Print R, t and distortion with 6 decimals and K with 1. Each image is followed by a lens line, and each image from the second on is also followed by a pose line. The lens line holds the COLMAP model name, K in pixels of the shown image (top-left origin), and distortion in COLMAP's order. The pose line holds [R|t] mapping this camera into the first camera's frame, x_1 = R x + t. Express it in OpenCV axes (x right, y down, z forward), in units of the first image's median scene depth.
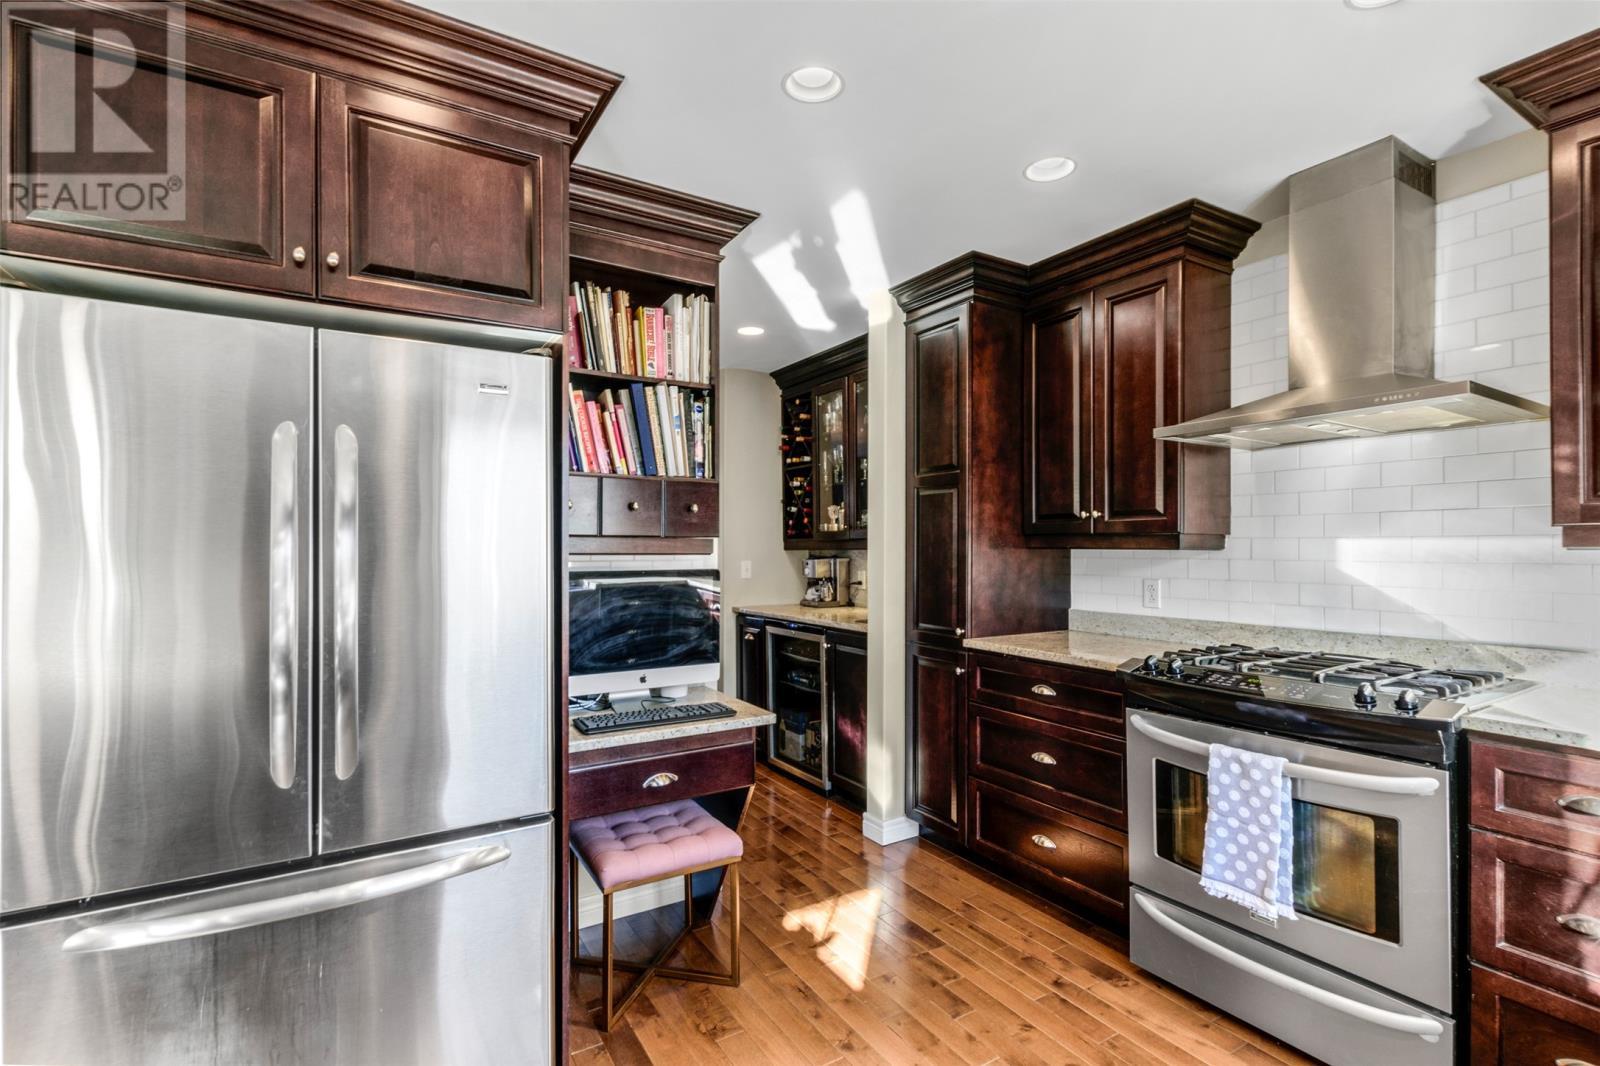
lens RADIAL K [[733.8, 0, 798.3], [0, 733.8, 543.6], [0, 0, 1]] dist [0.010215, -0.001682]
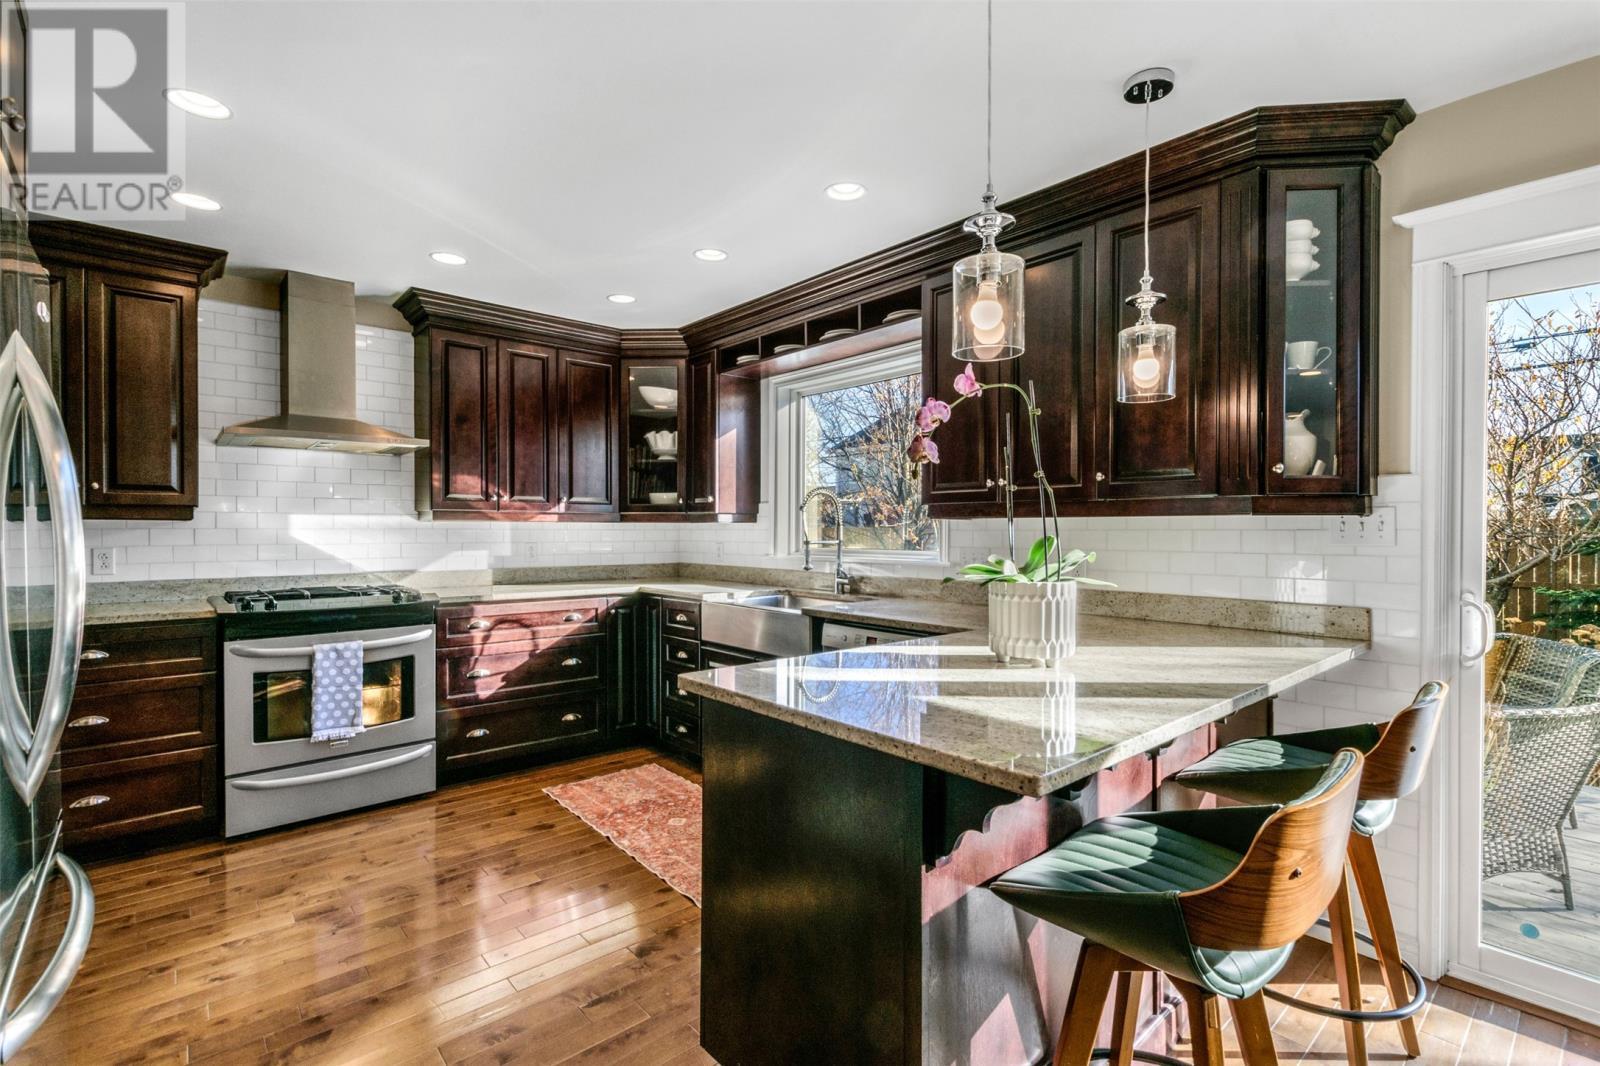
lens RADIAL K [[733.8, 0, 804.5], [0, 733.8, 533.4], [0, 0, 1]] dist [0.010215, -0.001682]
pose [[-0.154680, -0.000985, 0.987964, -1.140043], [-0.002582, 0.999996, 0.000592, 0.035822], [-0.987961, -0.002460, -0.154682, 0.231581]]
